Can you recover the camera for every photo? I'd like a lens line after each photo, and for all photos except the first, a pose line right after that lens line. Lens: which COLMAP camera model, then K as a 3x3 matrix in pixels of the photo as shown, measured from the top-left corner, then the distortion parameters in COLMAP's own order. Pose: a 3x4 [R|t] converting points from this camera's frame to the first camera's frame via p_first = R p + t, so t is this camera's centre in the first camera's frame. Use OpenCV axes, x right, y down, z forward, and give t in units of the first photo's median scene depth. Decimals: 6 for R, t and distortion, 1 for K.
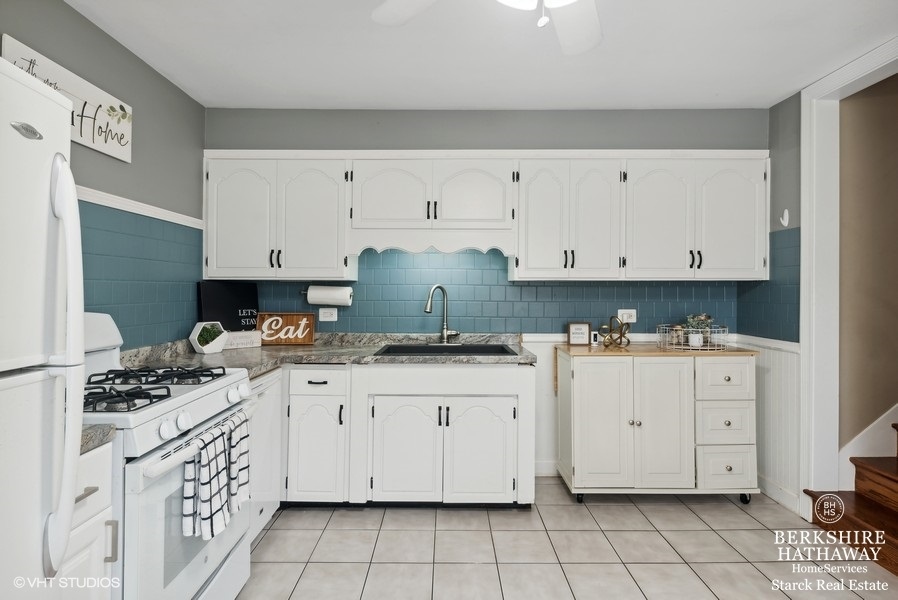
lens RADIAL K [[481.9, 0, 449.0], [0, 481.9, 300.0], [0, 0, 1]] dist [0.001071, 0.000066]
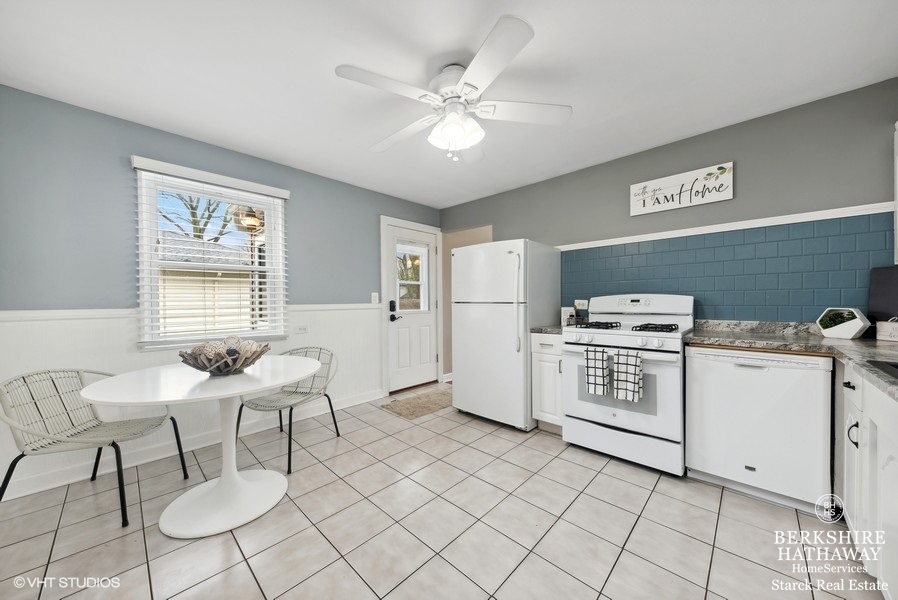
lens RADIAL K [[310.4, 0, 449.0], [0, 310.4, 300.0], [0, 0, 1]] dist [0.002199, 0.000052]
pose [[-0.688074, 0.000142, -0.725641, 0.691637], [-0.007319, 0.999948, 0.007136, 0.038531], [0.725604, 0.010221, -0.688037, 1.059644]]
